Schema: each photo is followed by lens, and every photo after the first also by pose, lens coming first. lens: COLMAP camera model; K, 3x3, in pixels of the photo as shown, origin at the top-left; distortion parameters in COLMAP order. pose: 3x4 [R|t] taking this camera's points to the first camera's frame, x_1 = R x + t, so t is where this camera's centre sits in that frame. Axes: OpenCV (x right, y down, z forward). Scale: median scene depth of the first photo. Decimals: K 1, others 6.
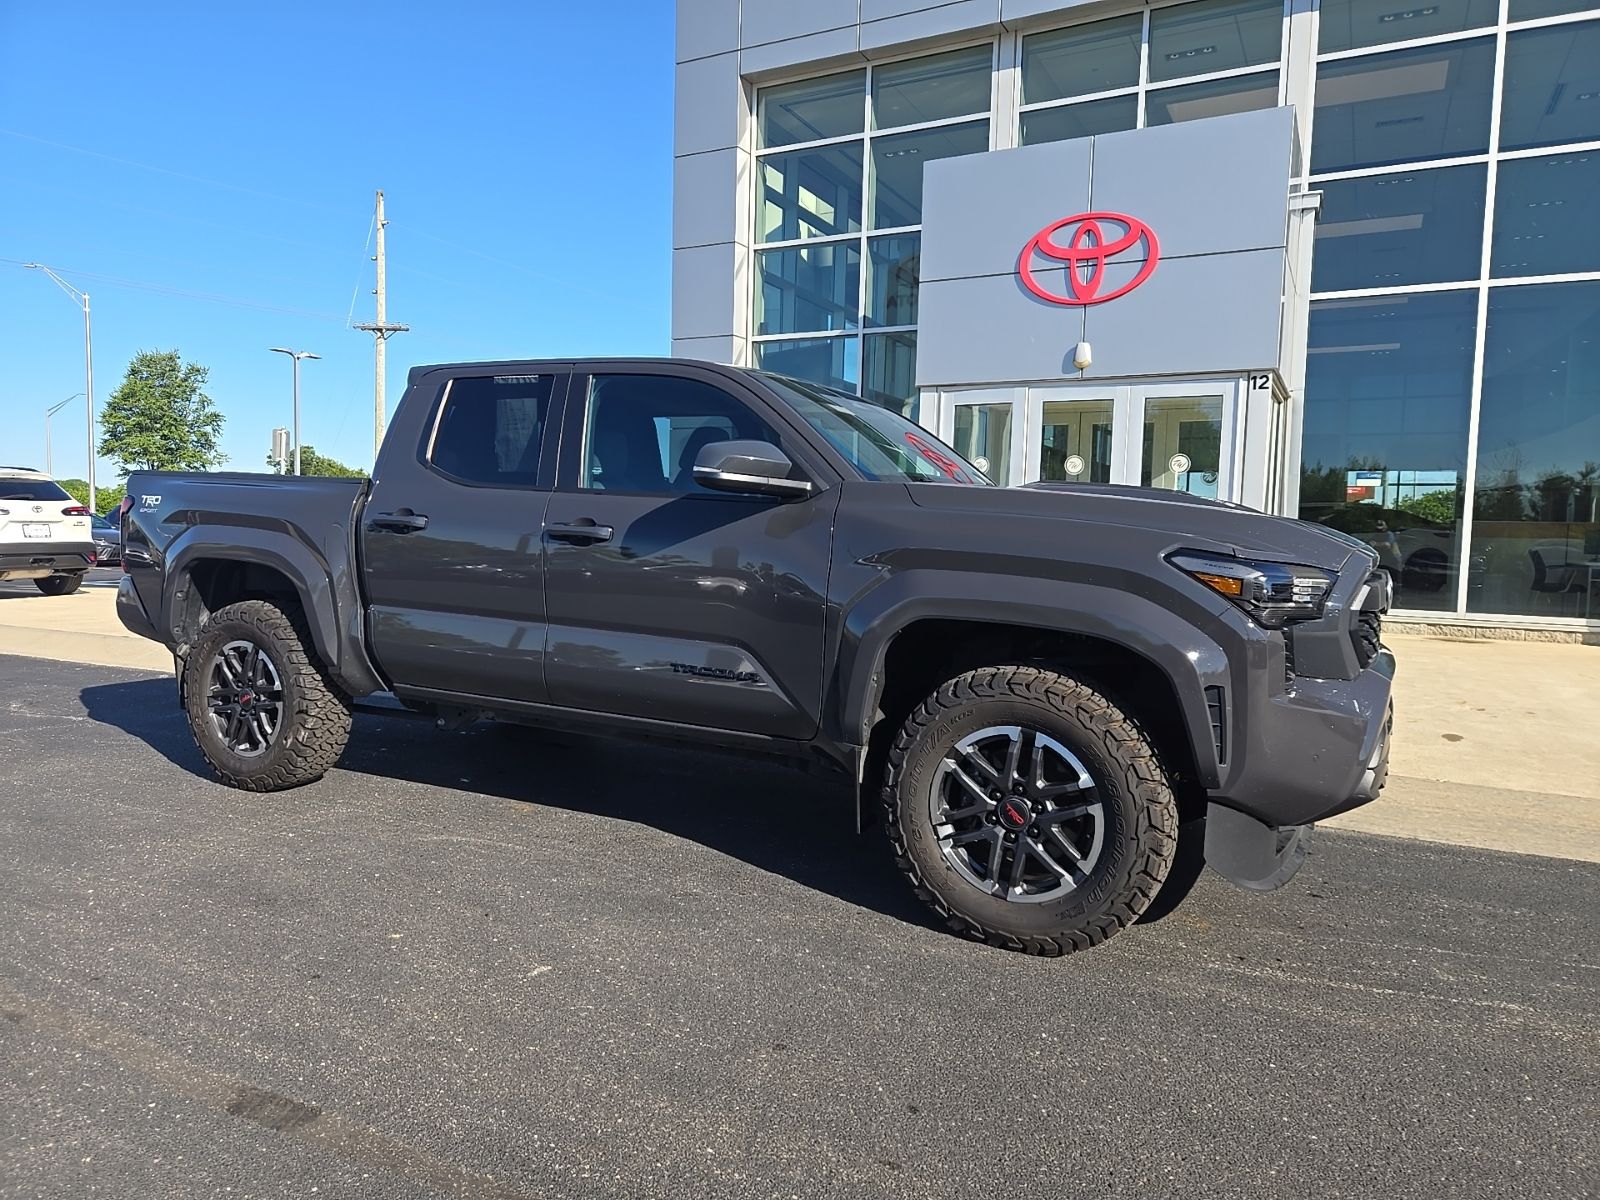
lens RADIAL K [[1075.0, 0, 800.0], [0, 1075.0, 600.0], [0, 0, 1]] dist [0.074538, -0.062816]
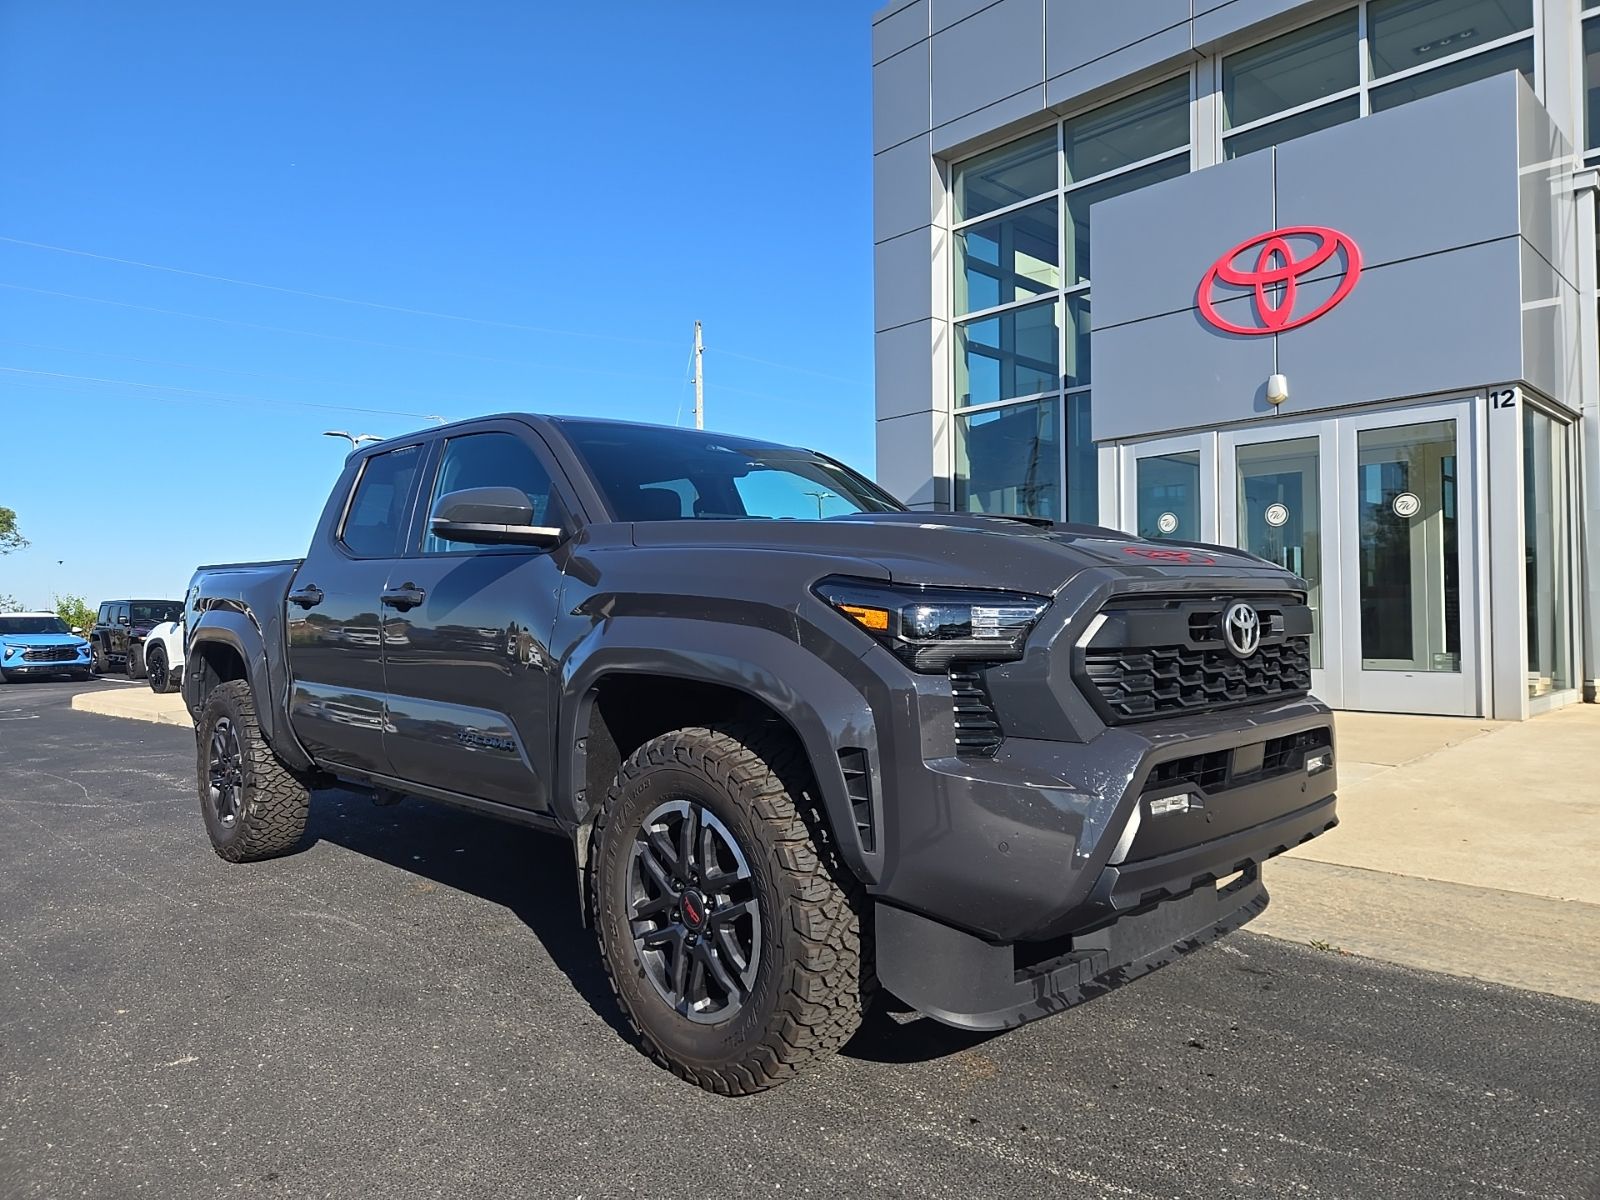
lens RADIAL K [[1075.0, 0, 800.0], [0, 1075.0, 600.0], [0, 0, 1]] dist [0.074538, -0.062816]
pose [[0.951210, -0.042200, -0.305643, 0.158509], [0.016692, 0.996190, -0.085593, 0.010558], [0.308091, 0.076315, 0.948291, 0.068112]]
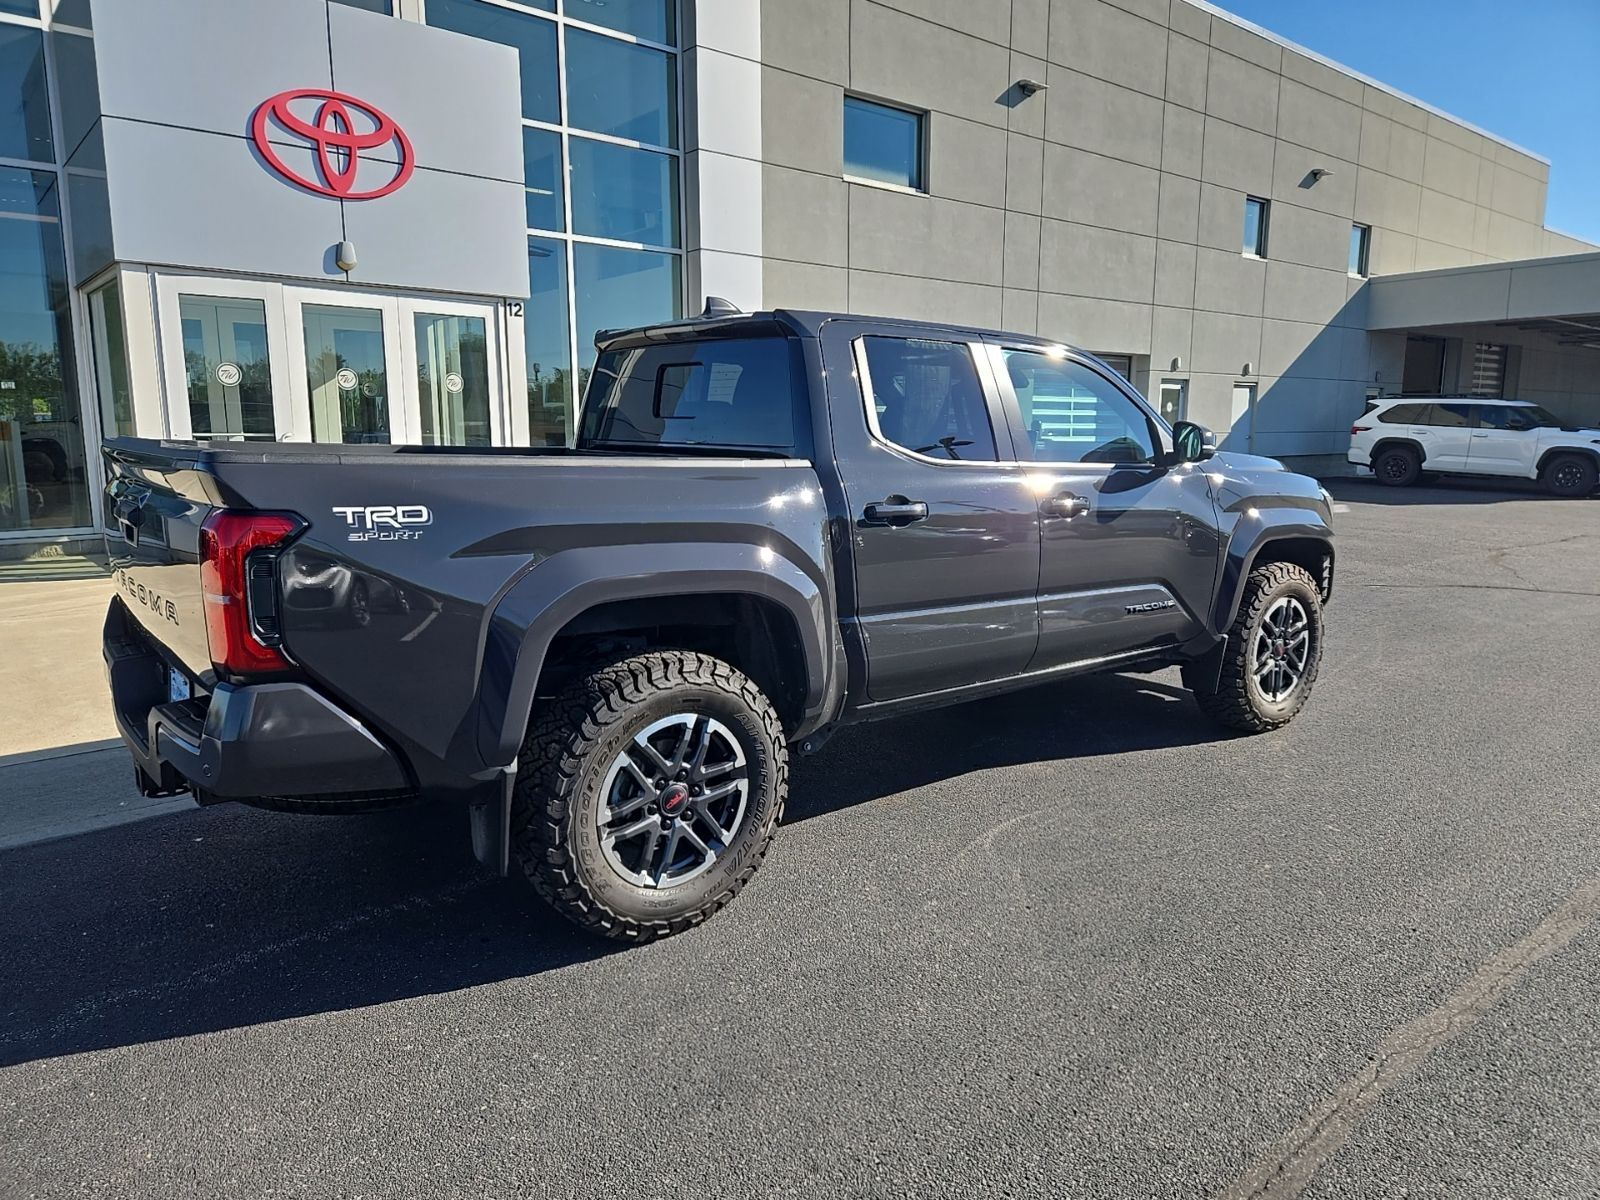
lens RADIAL K [[1081.3, 0, 828.4], [0, 1081.3, 596.7], [0, 0, 1]] dist [0.061292, -0.039788]
pose [[0.364539, -0.163413, 0.916737, -0.474877], [0.069412, 0.986511, 0.148249, -0.055186], [-0.928597, 0.009590, 0.370965, 0.298388]]
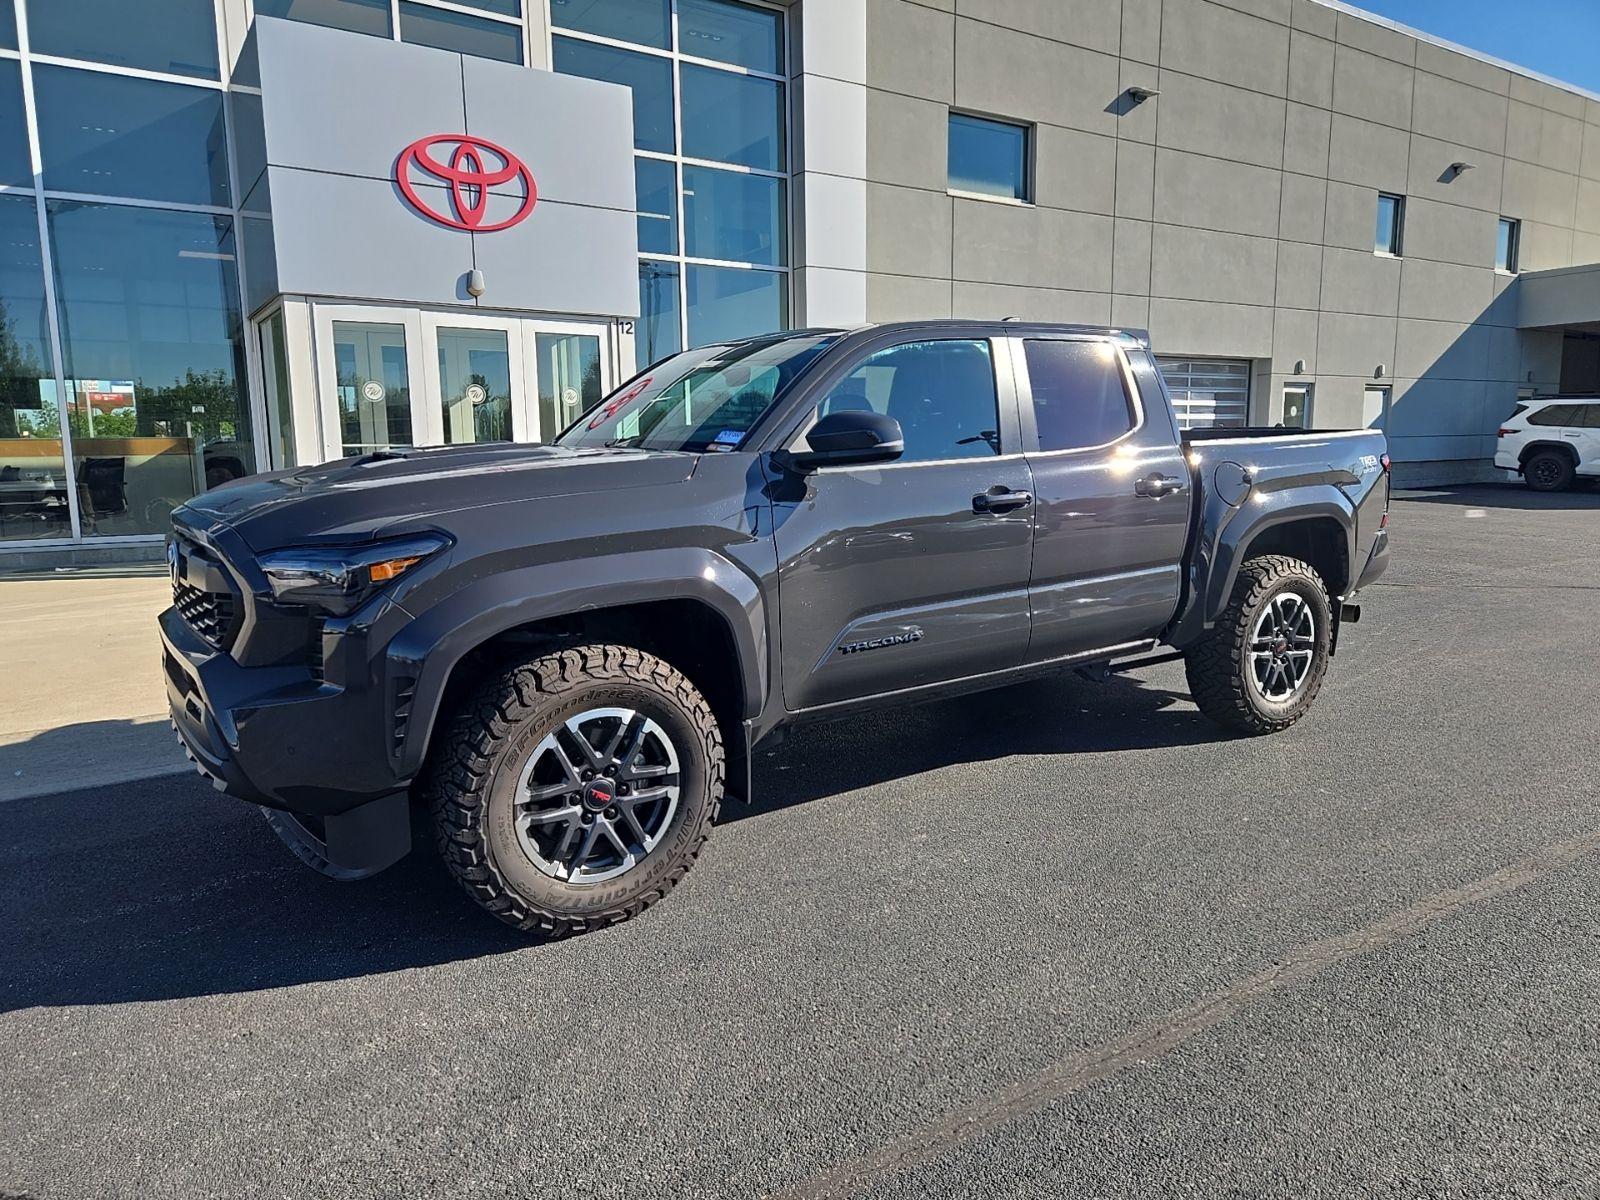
lens RADIAL K [[1085.0, 0, 829.4], [0, 1085.0, 593.9], [0, 0, 1]] dist [0.068656, -0.058834]
pose [[0.472367, -0.146499, 0.869142, -0.501646], [0.080048, 0.989145, 0.123222, -0.043087], [-0.877760, 0.011367, 0.478966, 0.242825]]
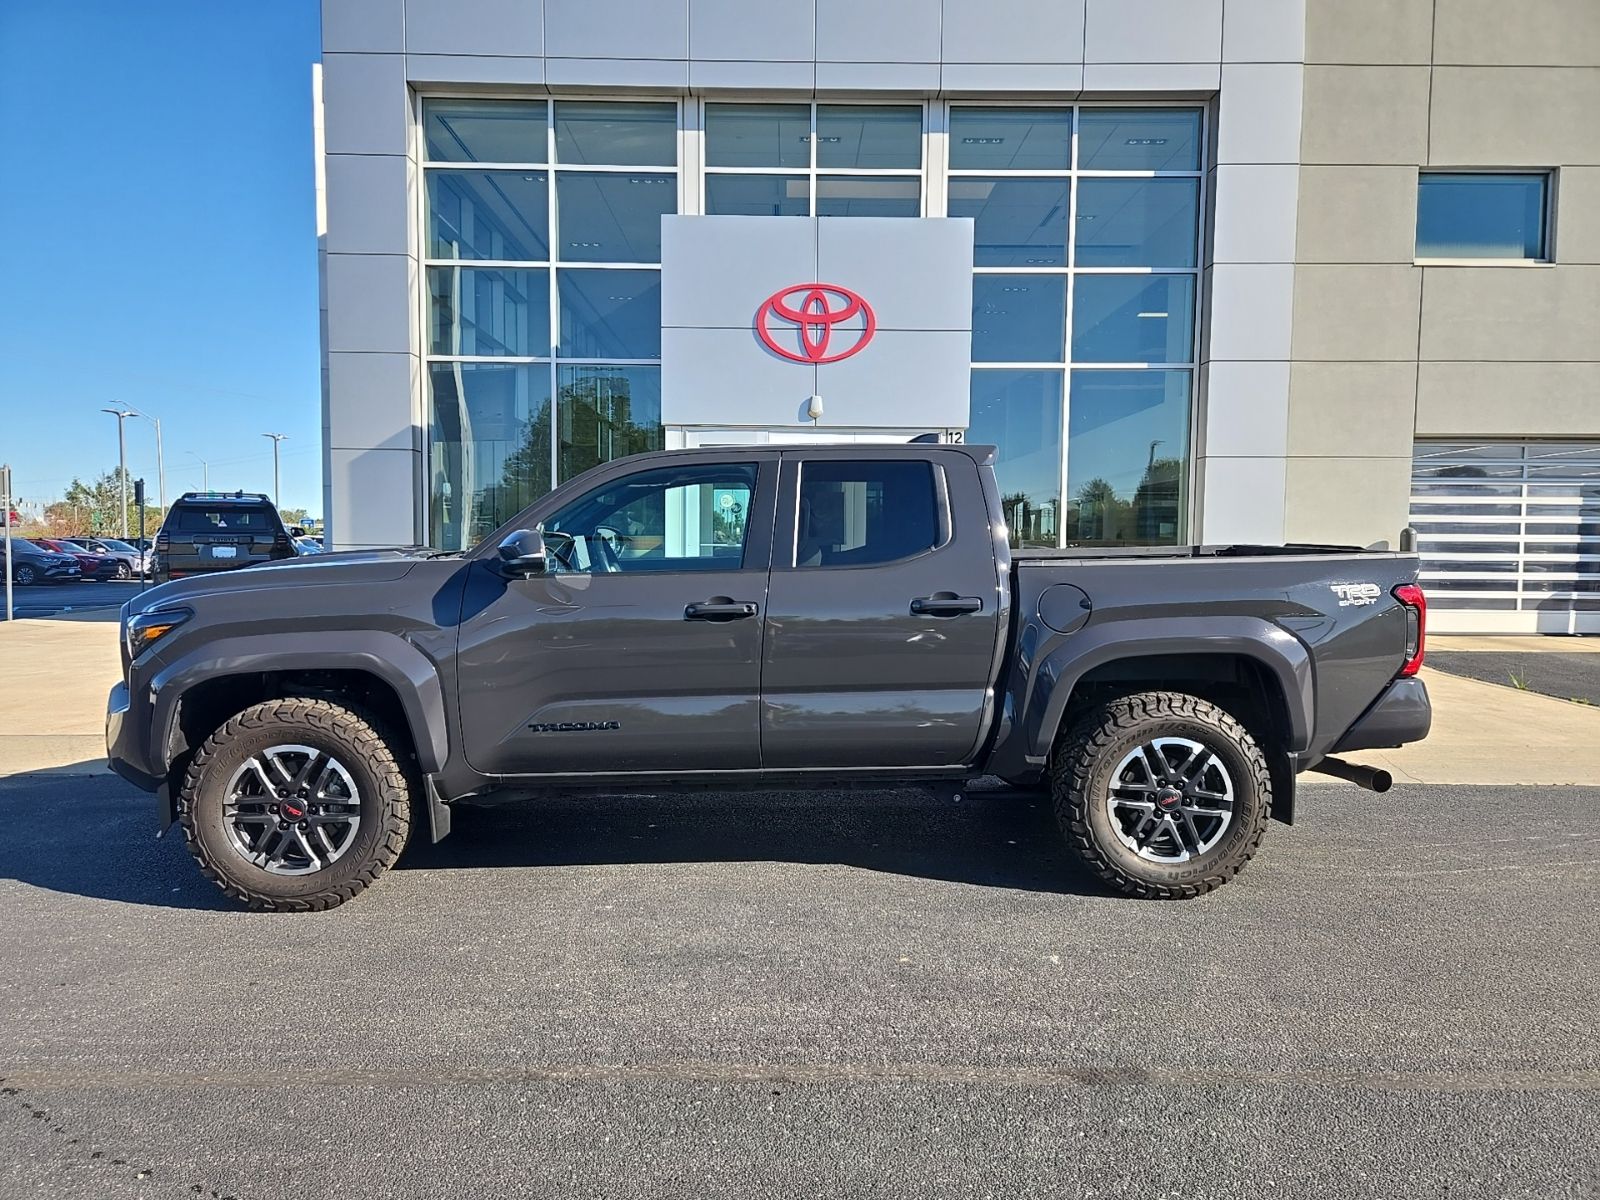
lens RADIAL K [[1086.5, 0, 800.0], [0, 1086.5, 600.0], [0, 0, 1]] dist [0.075495, -0.070816]
pose [[0.879691, -0.040506, 0.473818, -0.308575], [0.043577, 0.999040, 0.004500, -0.028064], [-0.473545, 0.016689, 0.880611, -0.000363]]
